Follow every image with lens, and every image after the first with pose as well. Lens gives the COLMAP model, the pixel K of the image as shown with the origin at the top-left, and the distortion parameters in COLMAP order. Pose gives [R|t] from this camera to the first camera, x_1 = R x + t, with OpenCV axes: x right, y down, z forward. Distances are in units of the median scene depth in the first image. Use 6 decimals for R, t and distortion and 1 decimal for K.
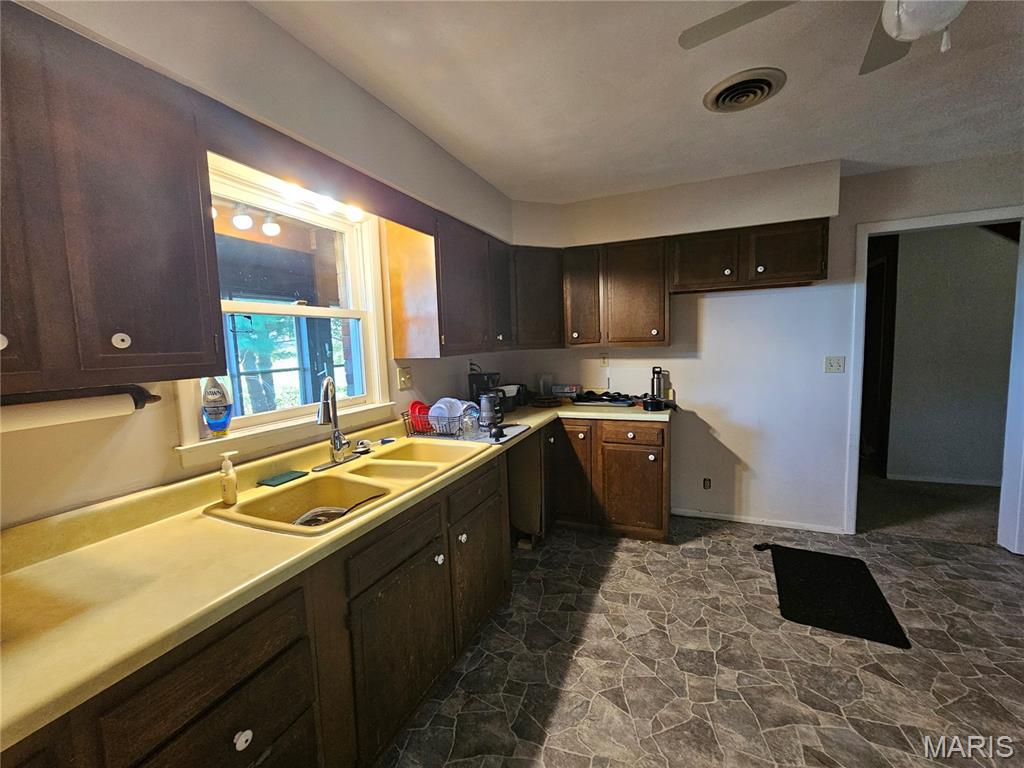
lens RADIAL K [[410.9, 0, 512.0], [0, 410.9, 384.0], [0, 0, 1]] dist [-0.037748, 0.000051]
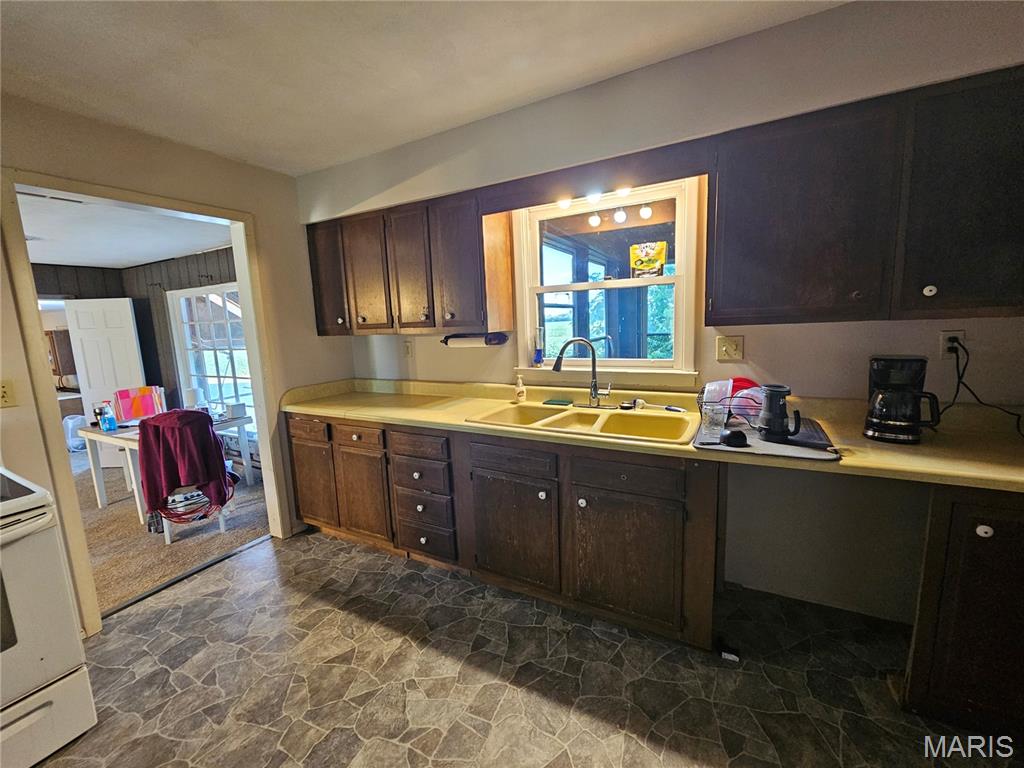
lens RADIAL K [[424.2, 0, 512.0], [0, 424.2, 384.0], [0, 0, 1]] dist [-0.001211, 0.000537]
pose [[-0.092498, 0.192481, -0.976932, 0.898917], [-0.044747, 0.979343, 0.197193, -0.130645], [0.994707, 0.061955, -0.081974, 0.874033]]
